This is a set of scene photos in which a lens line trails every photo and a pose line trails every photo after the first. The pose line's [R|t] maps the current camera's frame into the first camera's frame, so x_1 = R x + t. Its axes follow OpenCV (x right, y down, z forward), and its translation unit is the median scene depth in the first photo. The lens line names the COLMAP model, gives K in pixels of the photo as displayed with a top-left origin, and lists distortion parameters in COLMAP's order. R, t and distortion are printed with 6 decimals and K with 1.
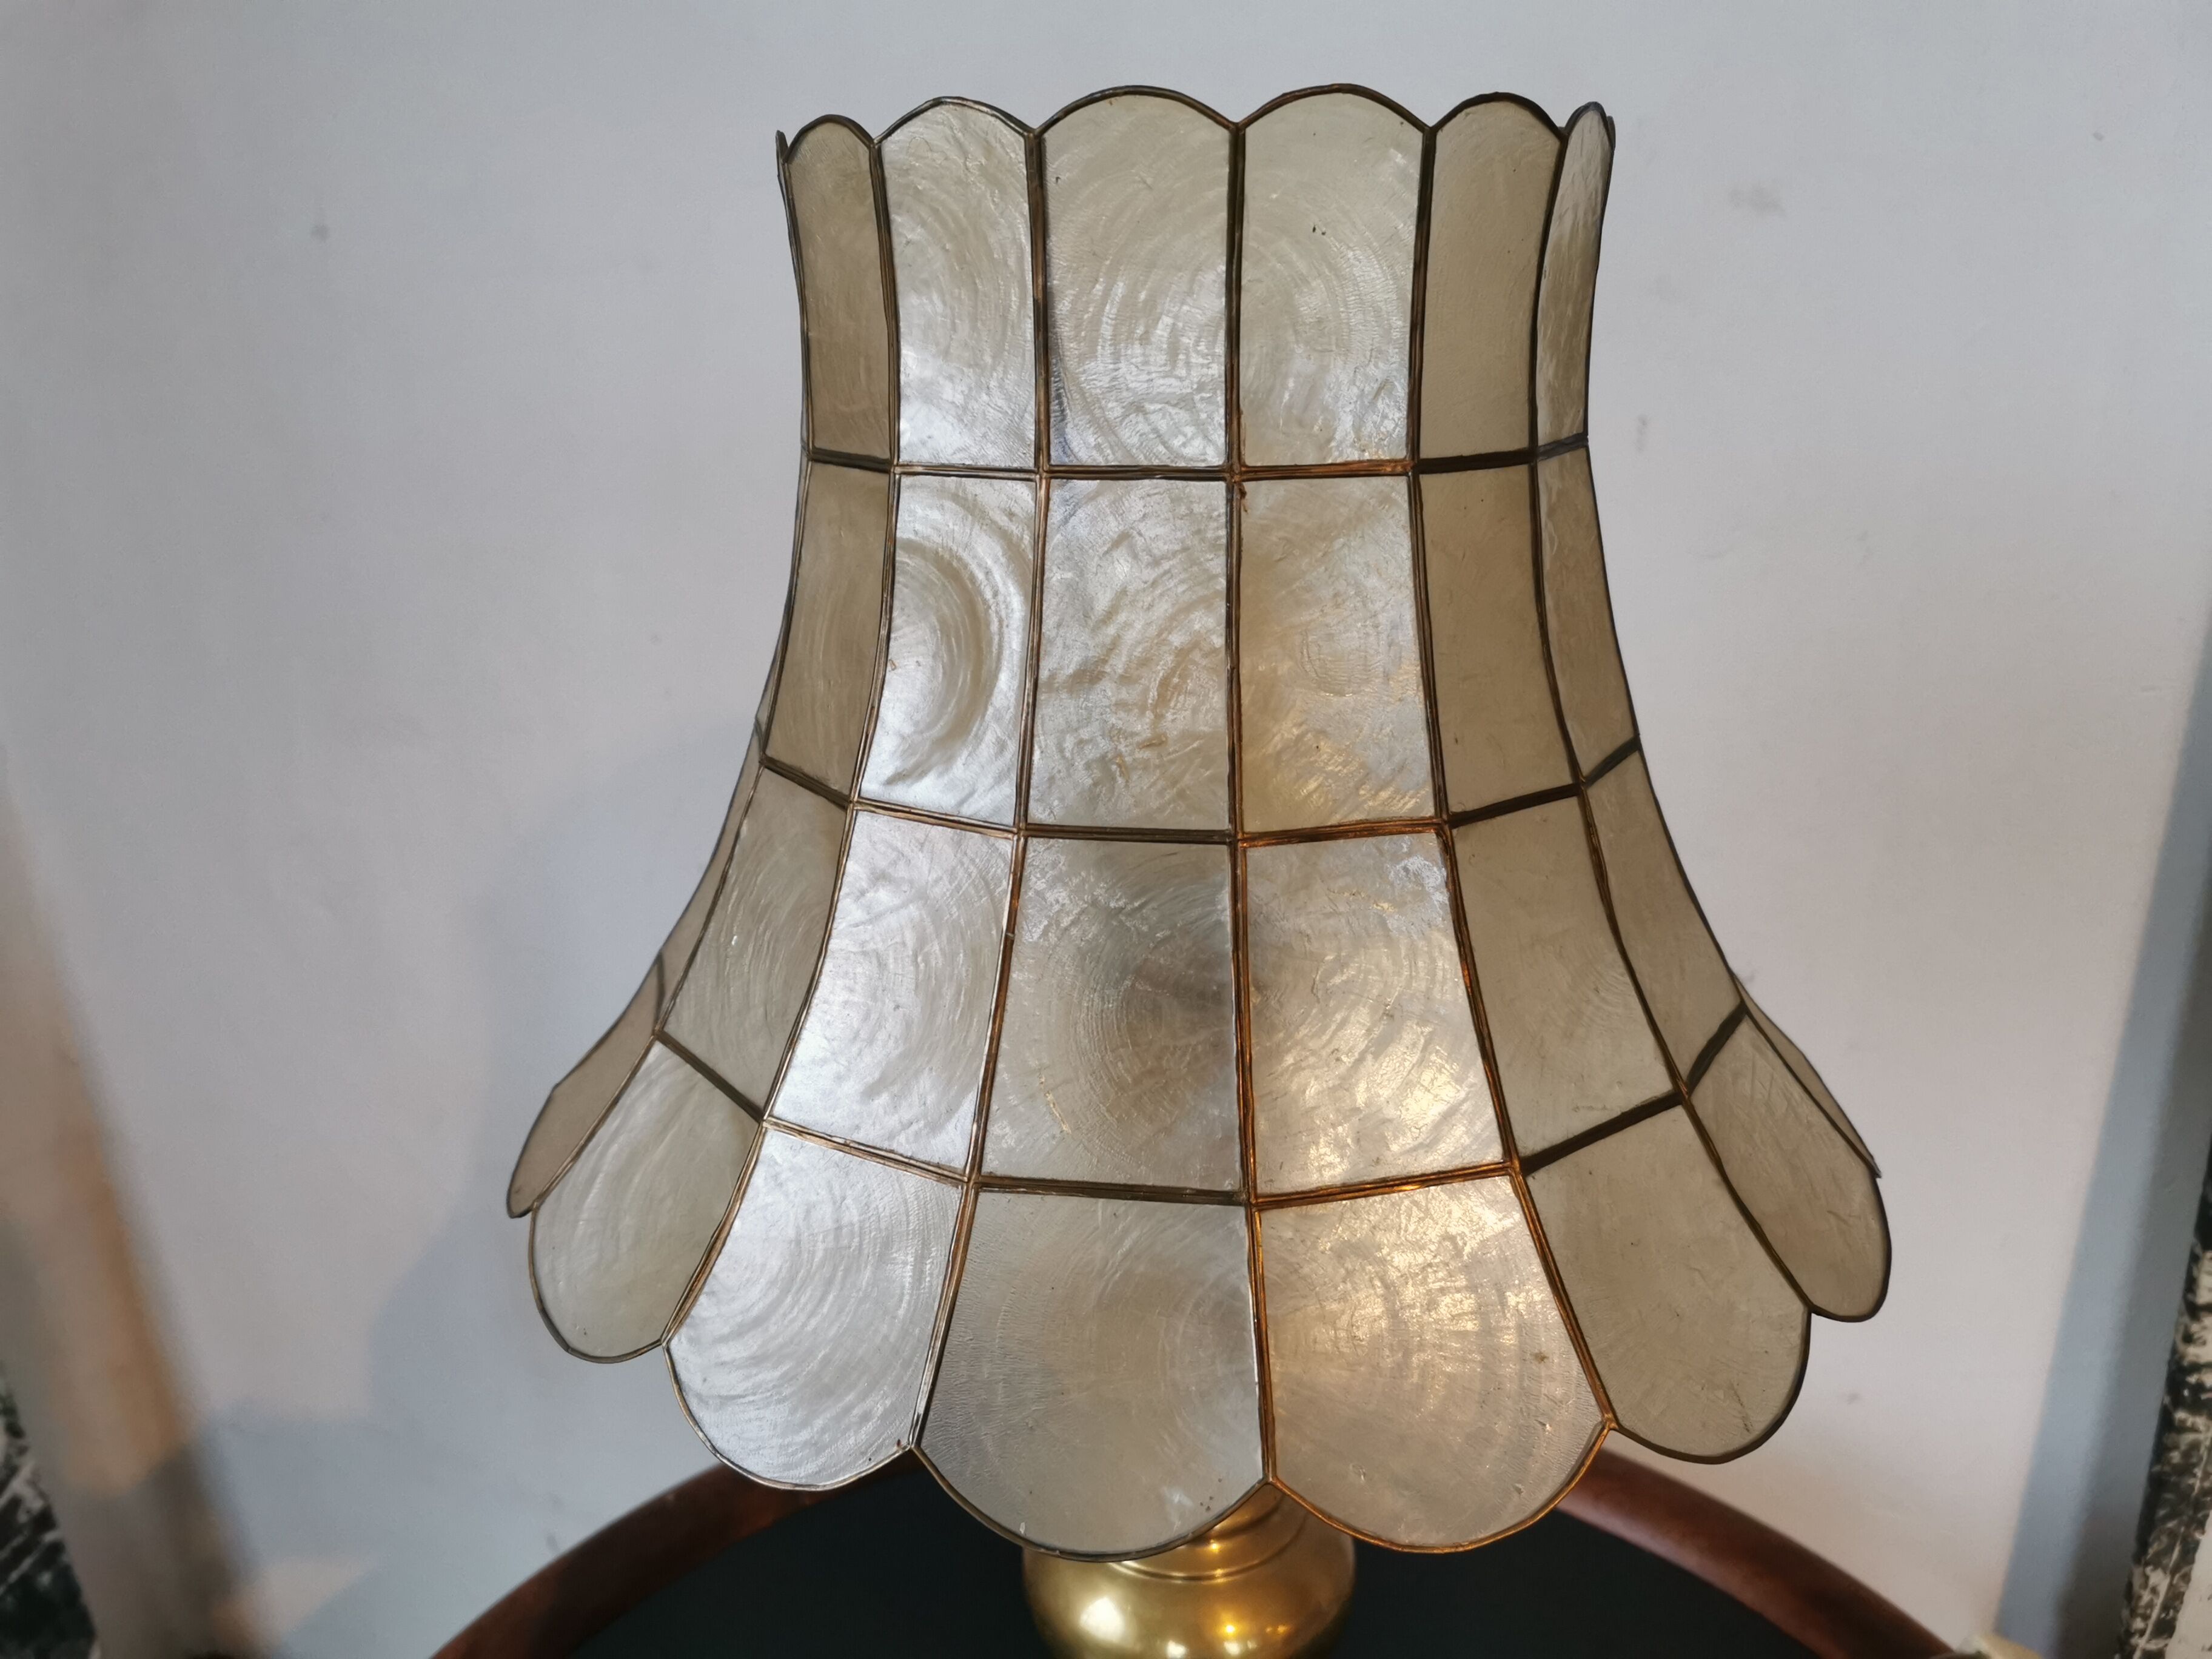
lens RADIAL K [[1765.6, 0, 1080.9], [0, 1765.6, 851.3], [0, 0, 1]] dist [0.036483, -0.057010]
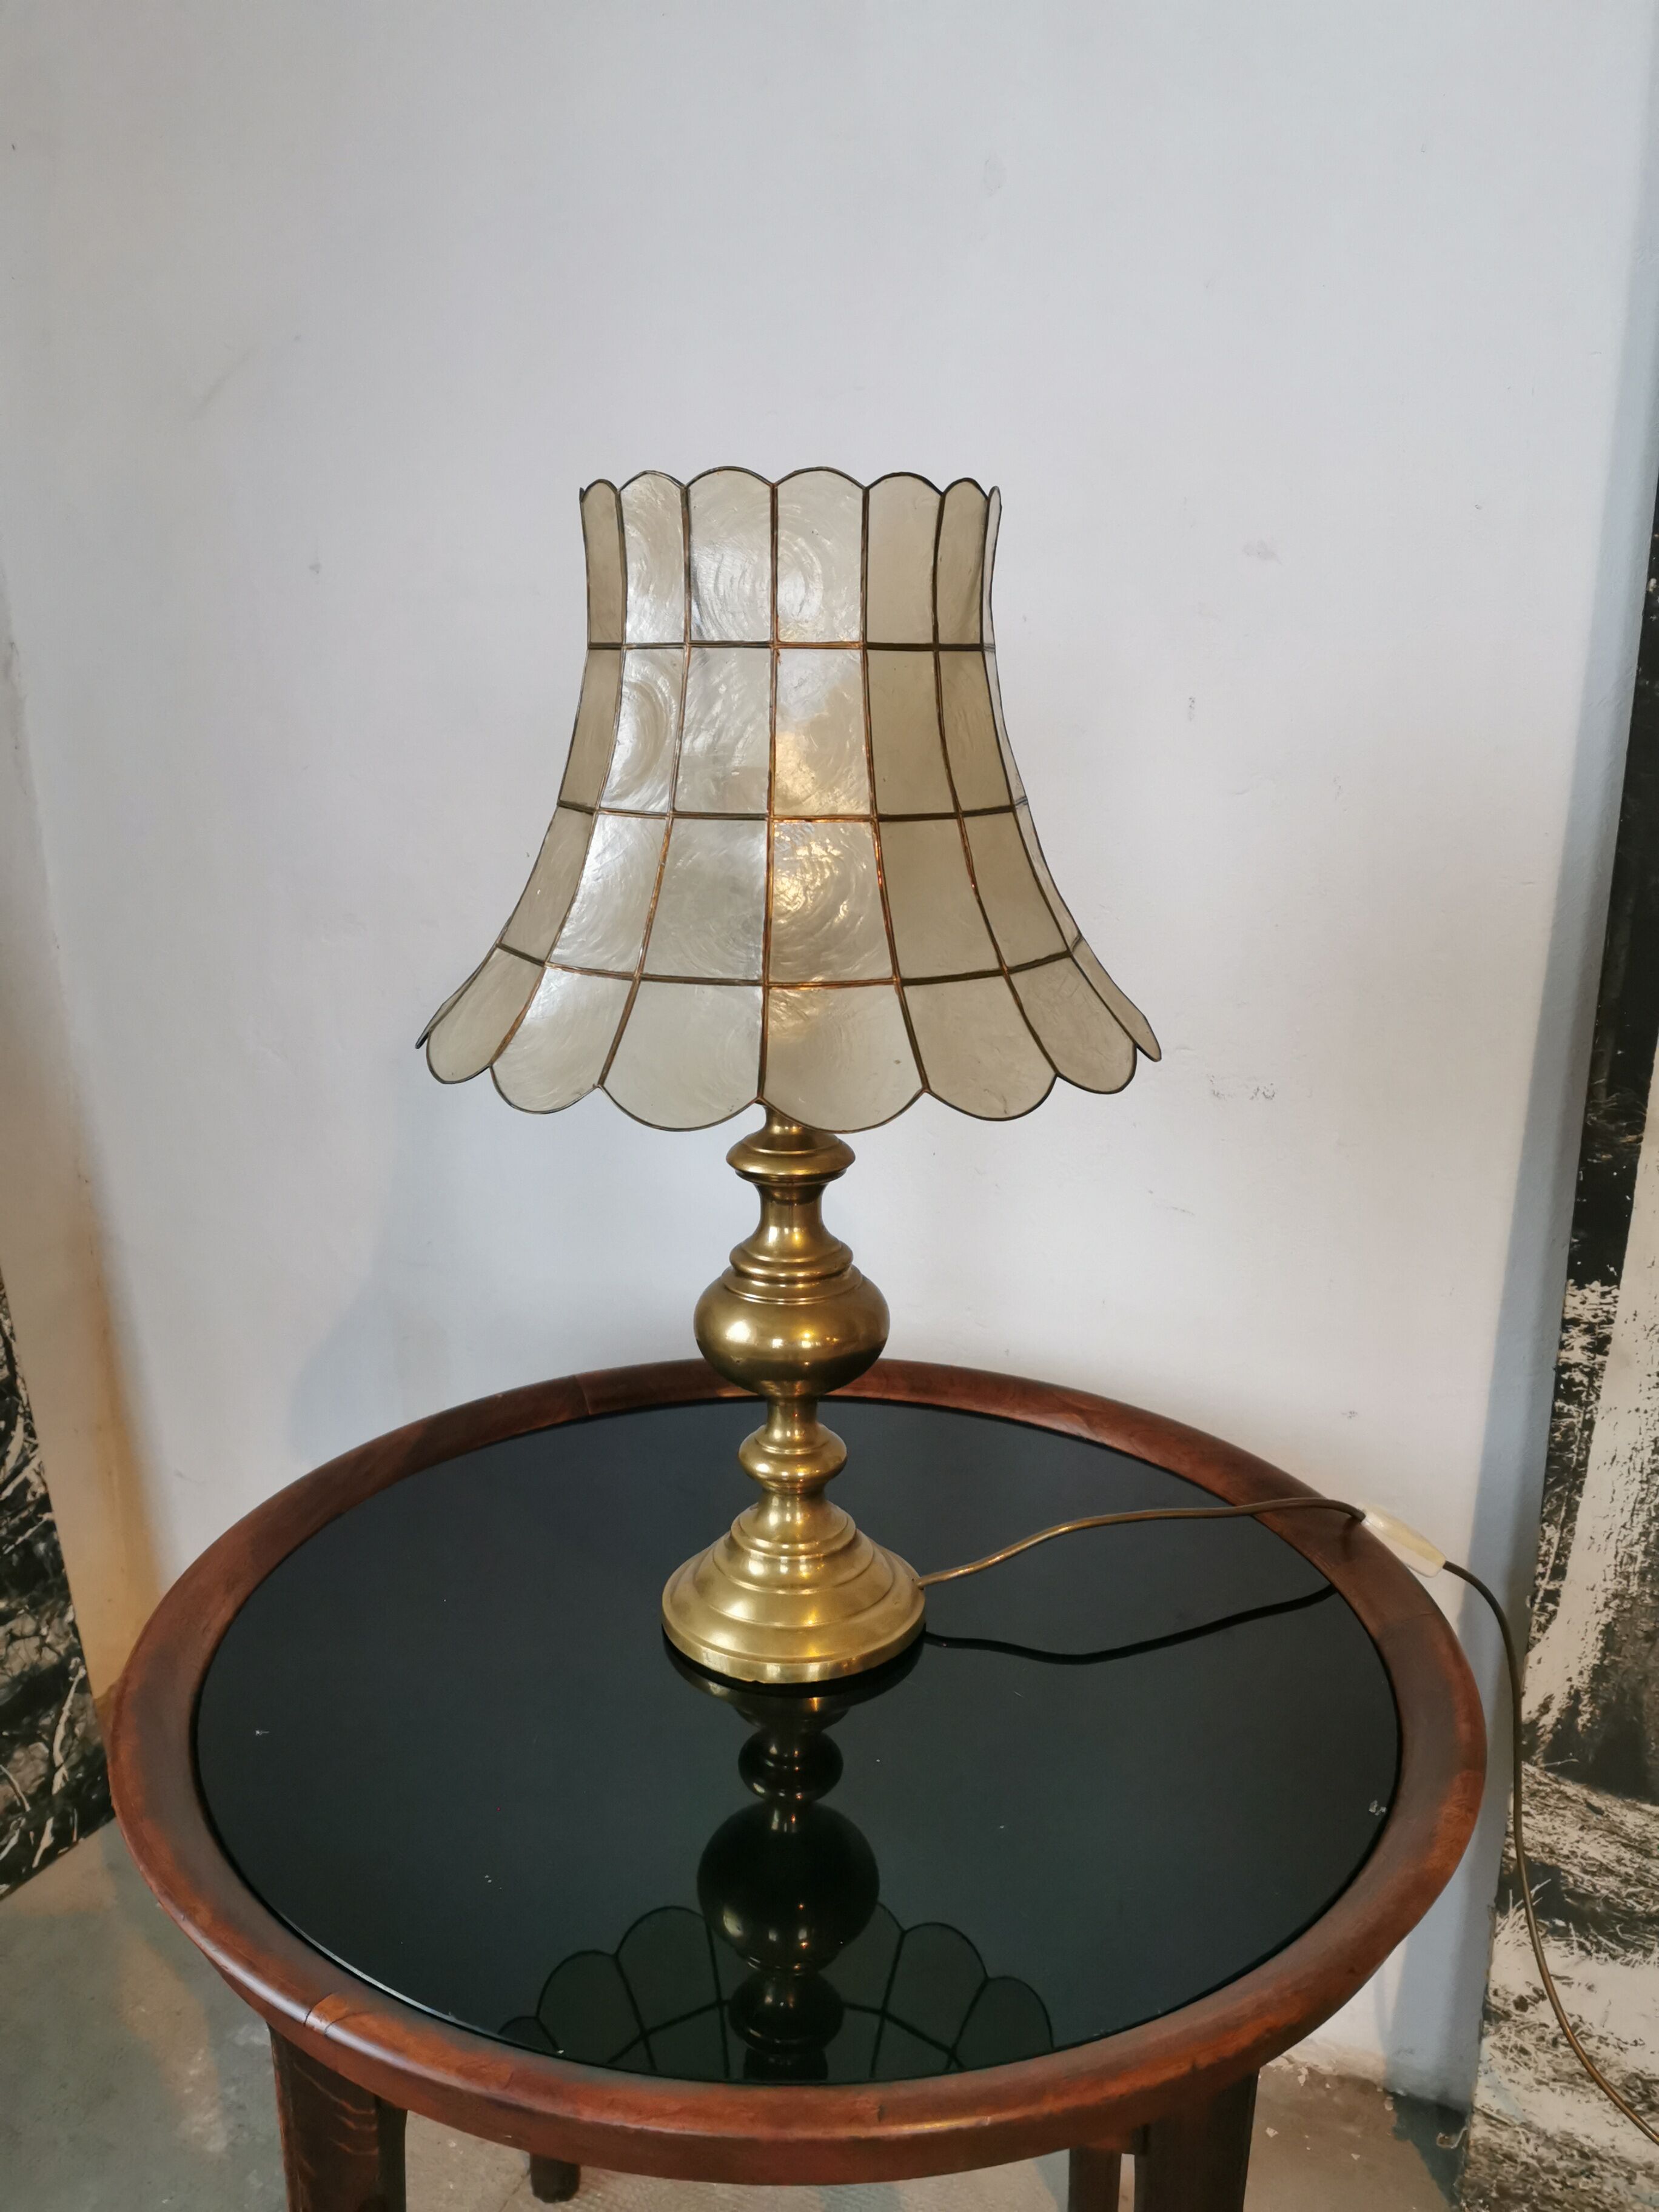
lens RADIAL K [[1765.6, 0, 814.4], [0, 1765.6, 1109.1], [0, 0, 1]] dist [0.036483, -0.057010]
pose [[0.995367, 0.042480, -0.086253, 0.319979], [-0.048098, 0.996782, -0.064129, 0.446851], [0.083251, 0.067980, 0.994207, -1.005294]]
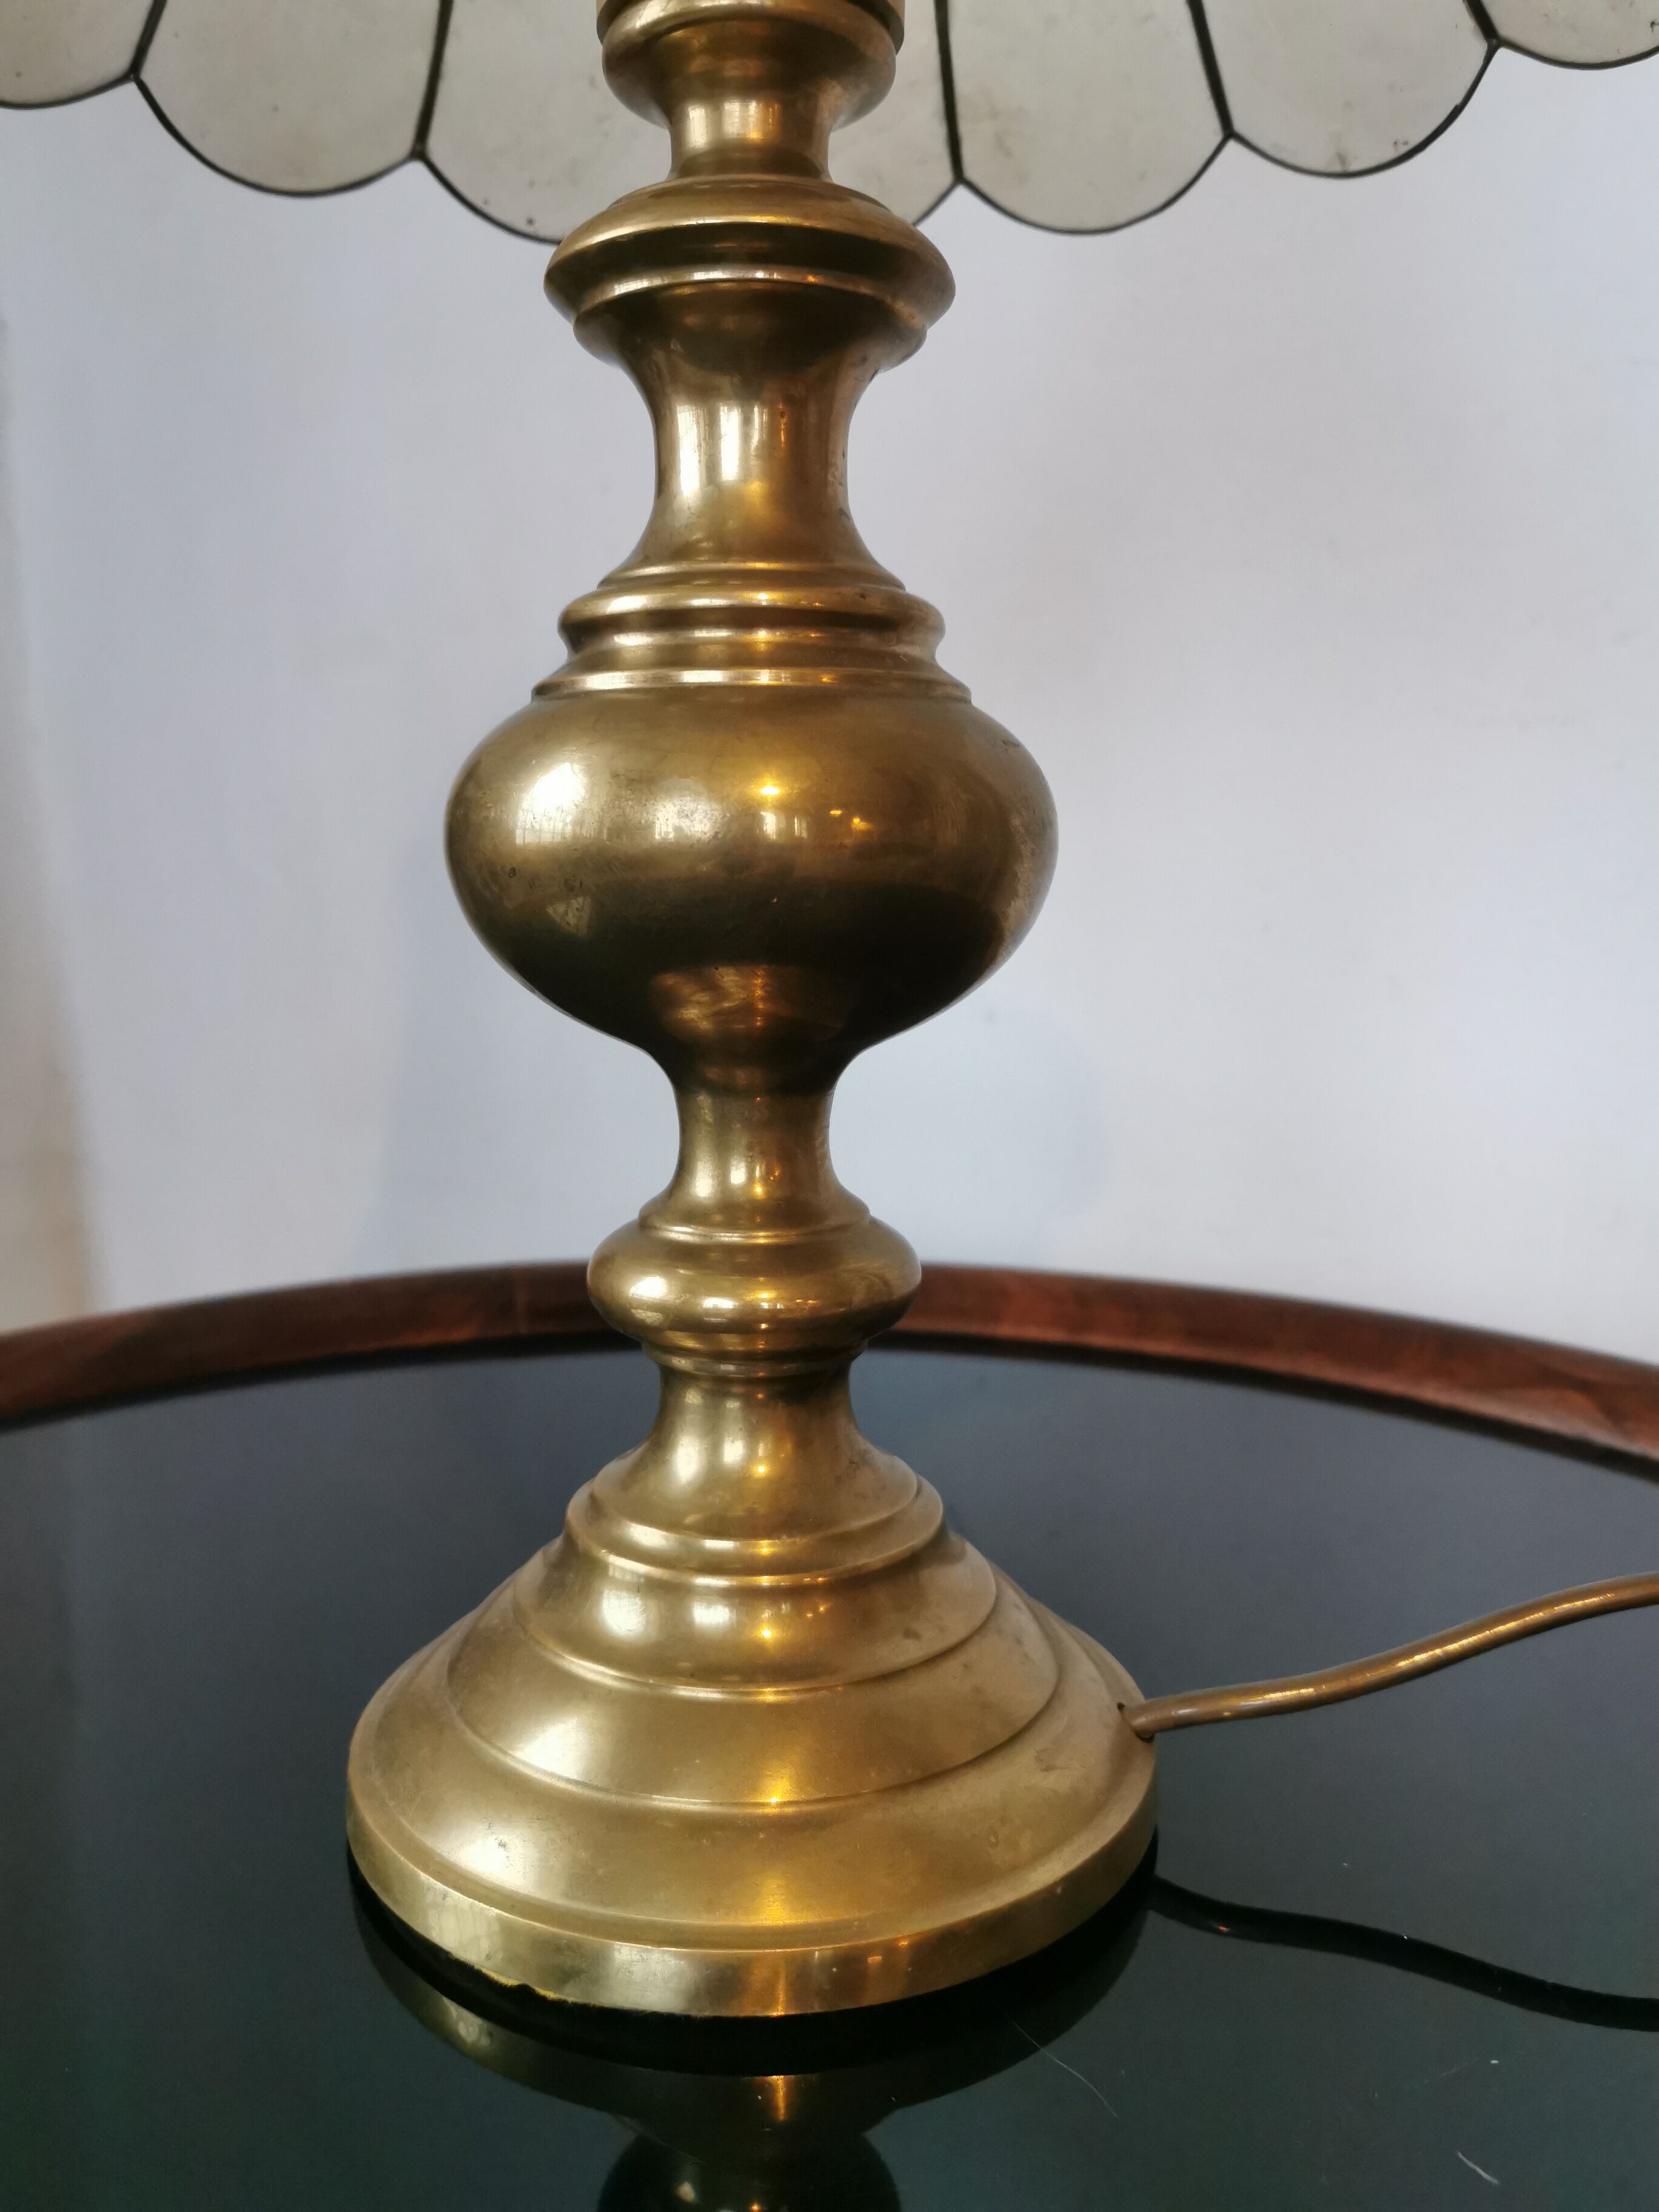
lens RADIAL K [[1765.6, 0, 816.9], [0, 1765.6, 1091.7], [0, 0, 1]] dist [0.036483, -0.057010]
pose [[0.957323, 0.067814, -0.280950, 0.344760], [-0.115310, 0.980983, -0.156127, 0.823411], [0.265020, 0.181860, 0.946938, 0.743912]]
